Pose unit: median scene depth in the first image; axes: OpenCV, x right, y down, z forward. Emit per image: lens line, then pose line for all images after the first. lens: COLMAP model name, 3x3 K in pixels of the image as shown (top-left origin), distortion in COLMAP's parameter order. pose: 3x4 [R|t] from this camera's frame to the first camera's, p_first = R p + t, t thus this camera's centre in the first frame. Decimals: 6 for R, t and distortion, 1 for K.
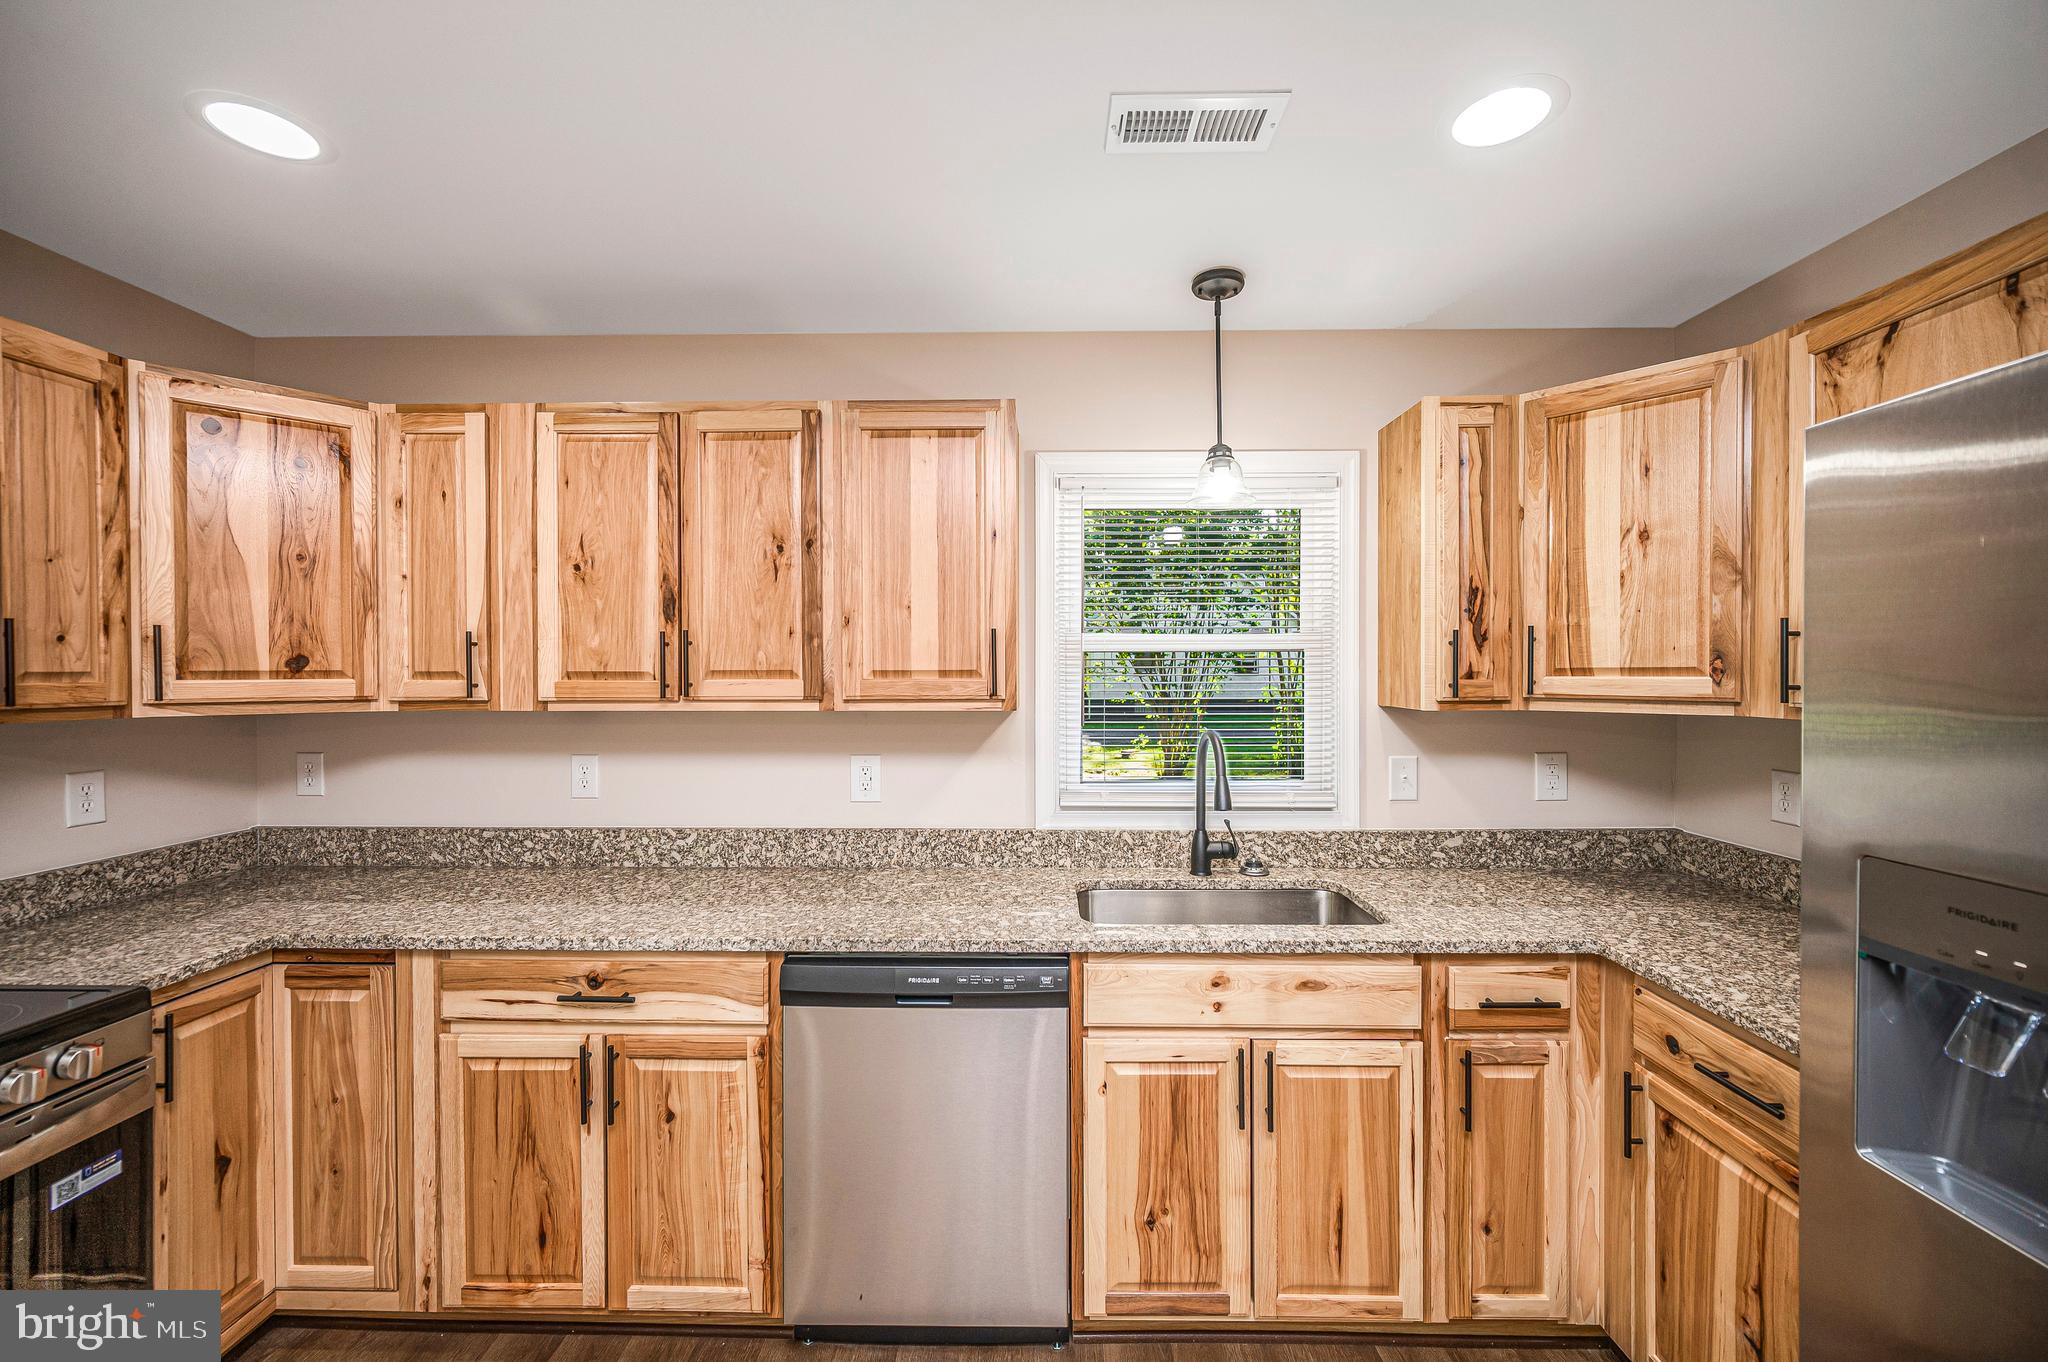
lens RADIAL K [[828.1, 0, 1029.1], [0, 828.1, 679.4], [0, 0, 1]] dist [-0.003108, -0.001098]
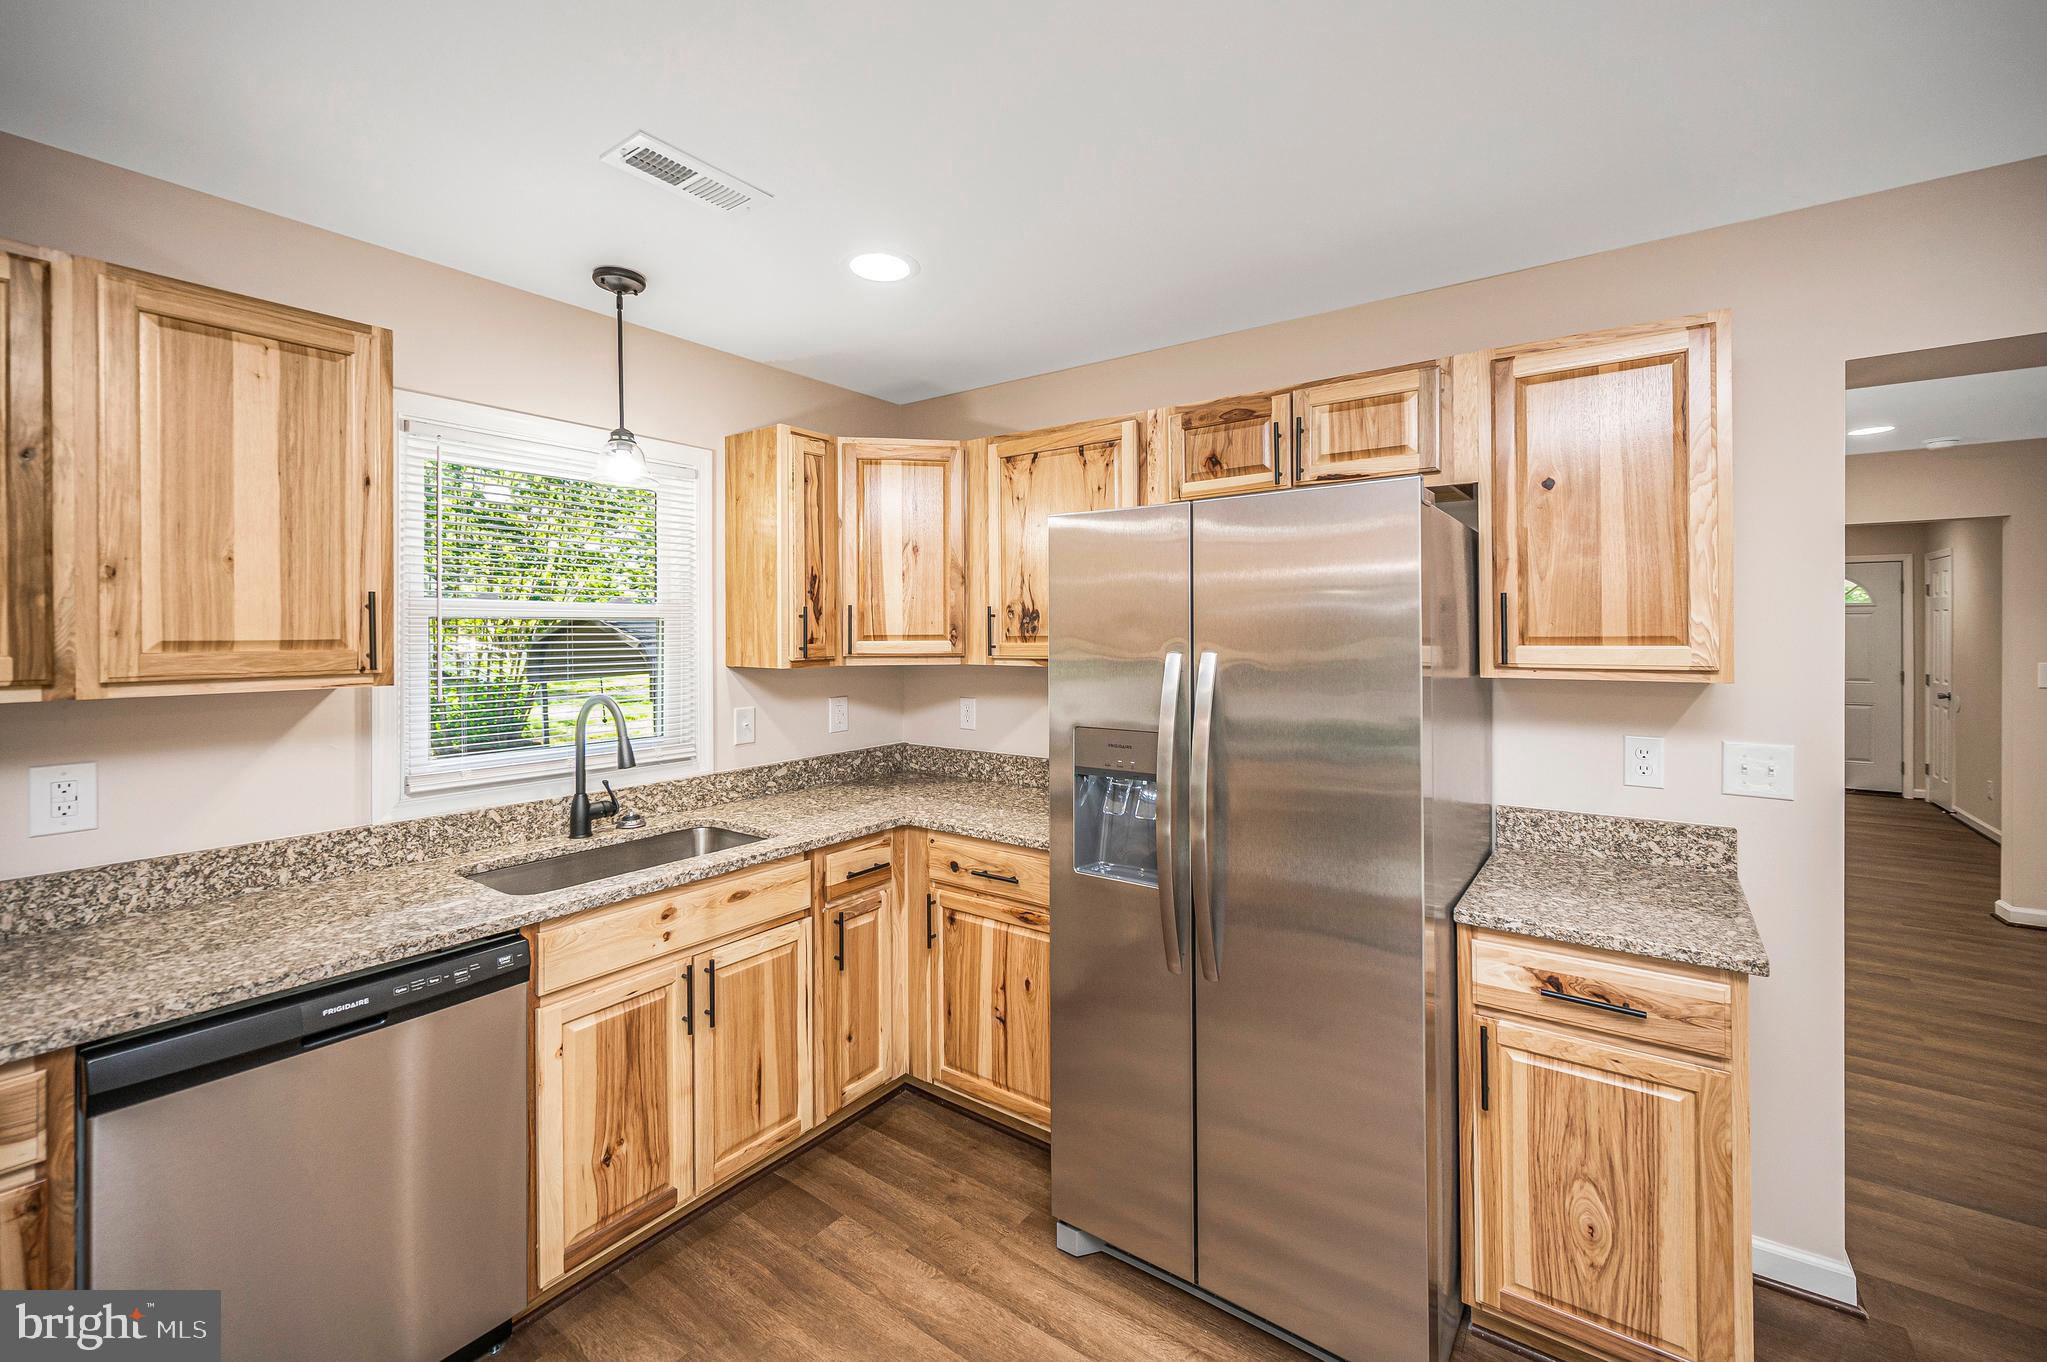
lens RADIAL K [[827.7, 0, 1037.8], [0, 827.7, 632.3], [0, 0, 1]] dist [-0.003108, -0.001098]
pose [[0.569187, -0.000122, 0.822208, -0.392572], [0.009160, 0.999939, -0.006193, -0.007983], [-0.822157, 0.011056, 0.569153, -0.062239]]
